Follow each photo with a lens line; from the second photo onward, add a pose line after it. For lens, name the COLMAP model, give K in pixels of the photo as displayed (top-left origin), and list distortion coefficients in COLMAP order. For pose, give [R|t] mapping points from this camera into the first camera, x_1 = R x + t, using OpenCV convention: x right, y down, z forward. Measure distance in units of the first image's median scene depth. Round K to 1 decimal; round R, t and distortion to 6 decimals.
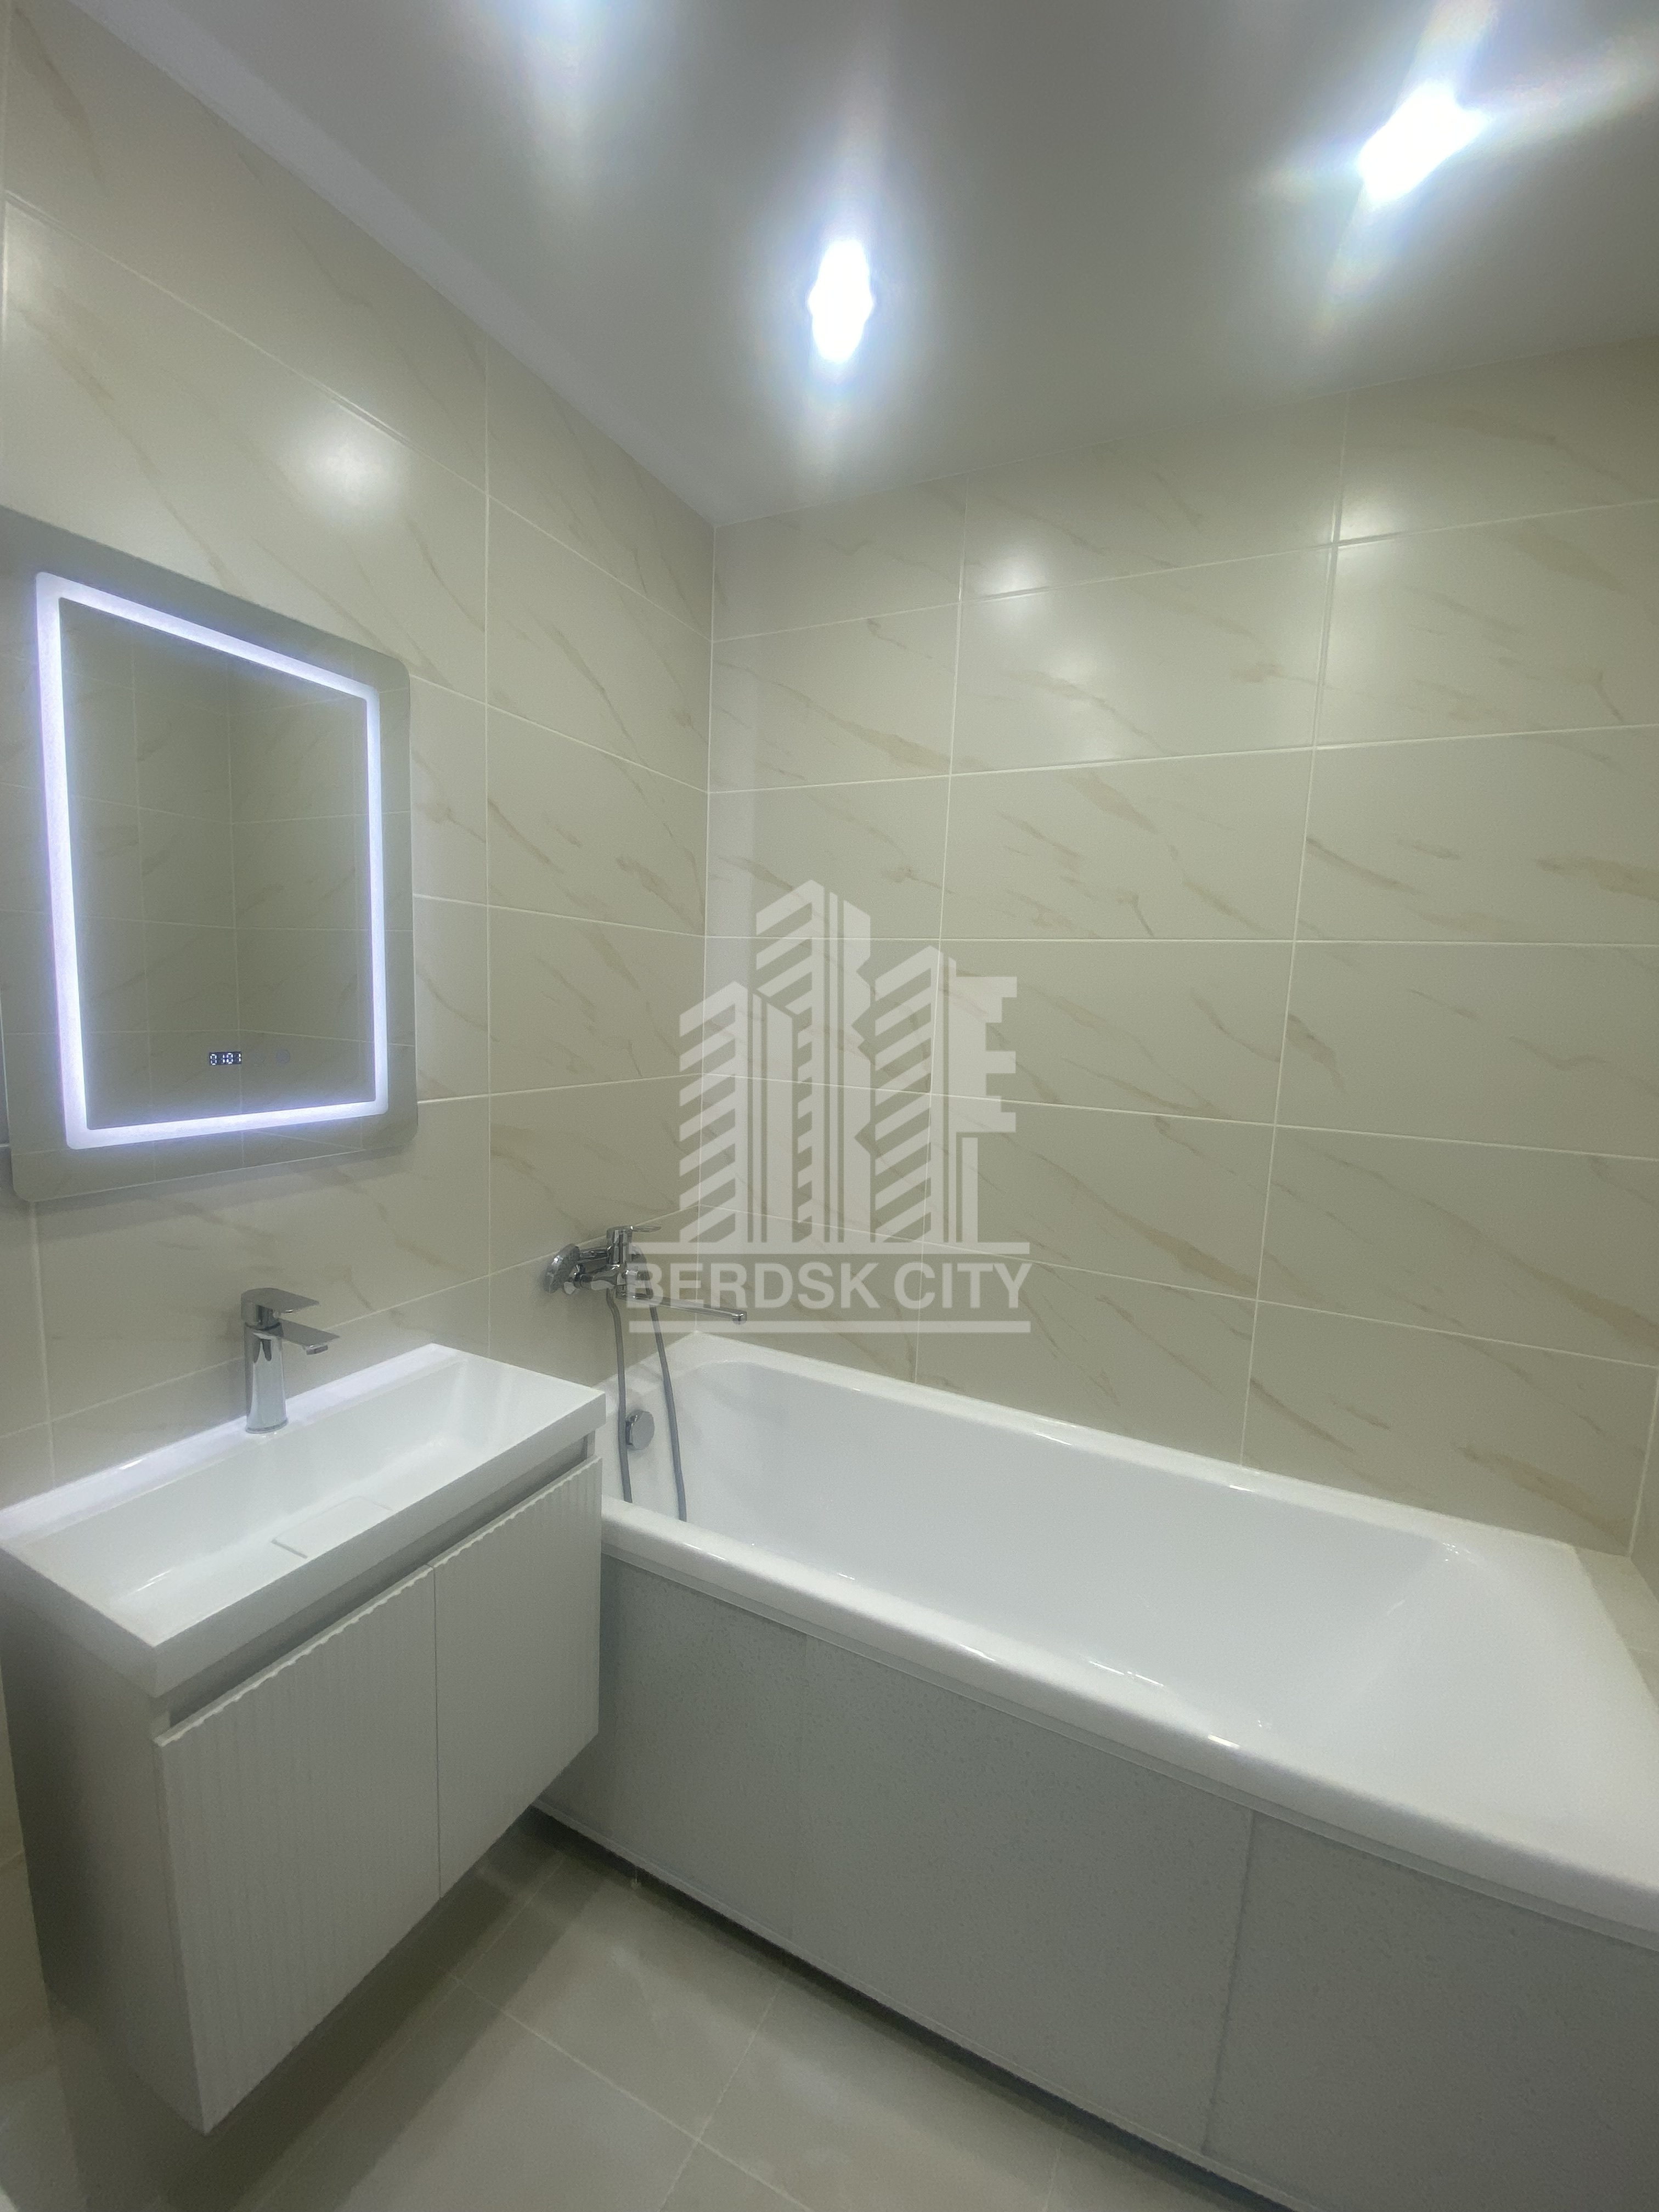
lens RADIAL K [[883.6, 0, 833.0], [0, 883.6, 1110.8], [0, 0, 1]] dist [0.060624, -0.041034]
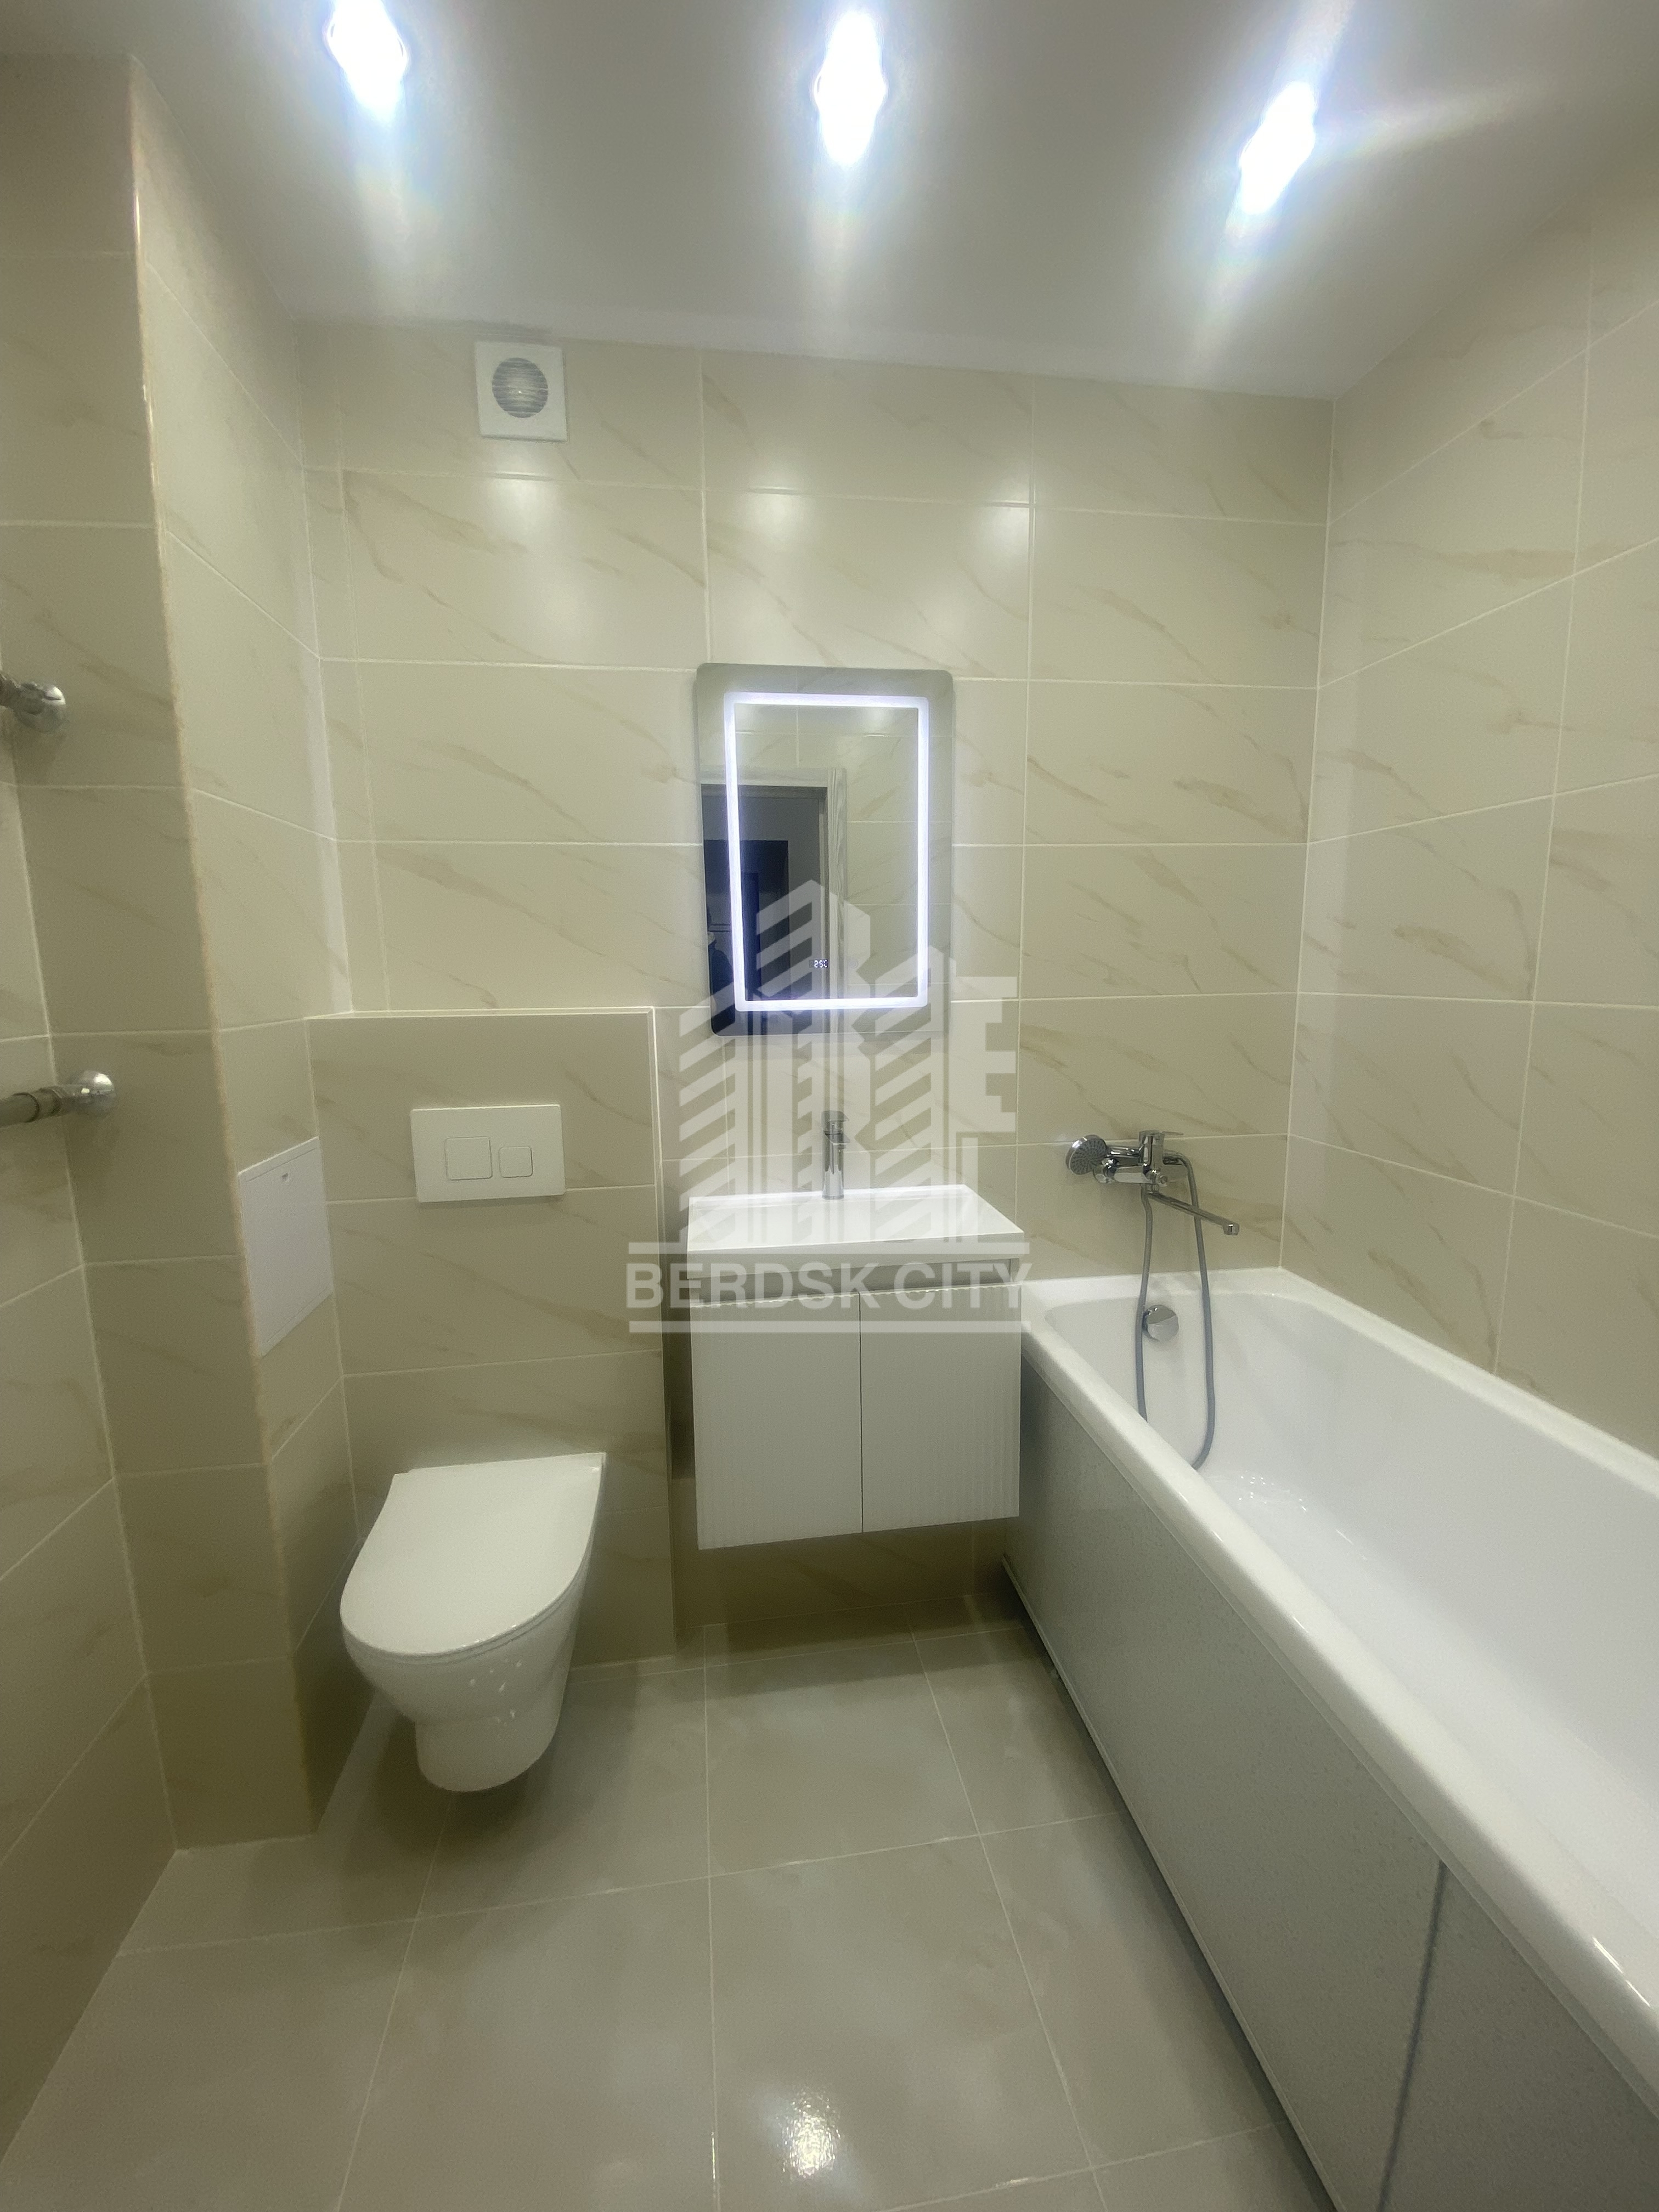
lens RADIAL K [[903.1, 0, 824.8], [0, 903.1, 1106.7], [0, 0, 1]] dist [0.019698, -0.020513]
pose [[0.572692, 0.072959, -0.816518, 0.418614], [-0.063322, 0.996993, 0.044672, 0.077610], [0.817321, 0.026120, 0.575590, 0.053104]]
